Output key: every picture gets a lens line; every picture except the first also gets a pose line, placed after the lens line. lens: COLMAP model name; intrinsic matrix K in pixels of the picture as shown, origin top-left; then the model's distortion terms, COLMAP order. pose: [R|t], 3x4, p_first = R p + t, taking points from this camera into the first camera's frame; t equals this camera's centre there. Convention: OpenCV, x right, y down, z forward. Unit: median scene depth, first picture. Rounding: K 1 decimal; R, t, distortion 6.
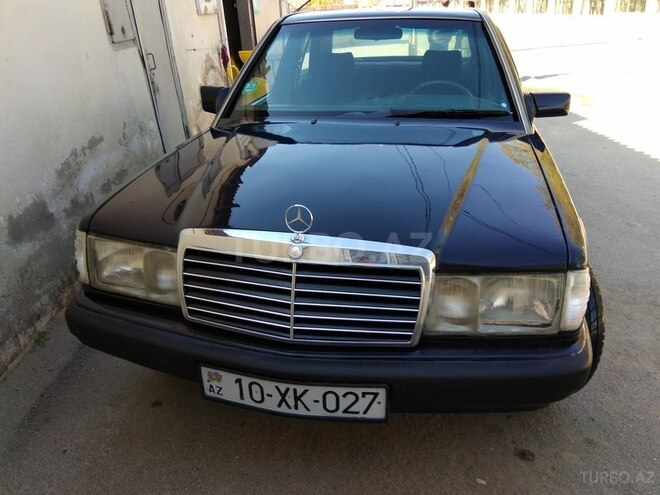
lens RADIAL K [[503.9, 0, 330.0], [0, 503.9, 247.5], [0, 0, 1]] dist [0.115868, -0.165403]
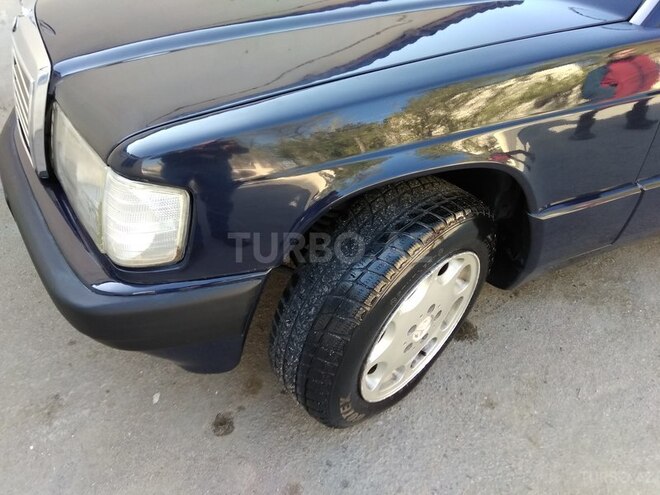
lens RADIAL K [[503.9, 0, 330.0], [0, 503.9, 247.5], [0, 0, 1]] dist [0.115868, -0.165403]
pose [[0.572177, 0.518570, -0.635373, 0.876514], [-0.363232, 0.854830, 0.370579, -0.161953], [0.735306, 0.018751, 0.677475, 0.658069]]
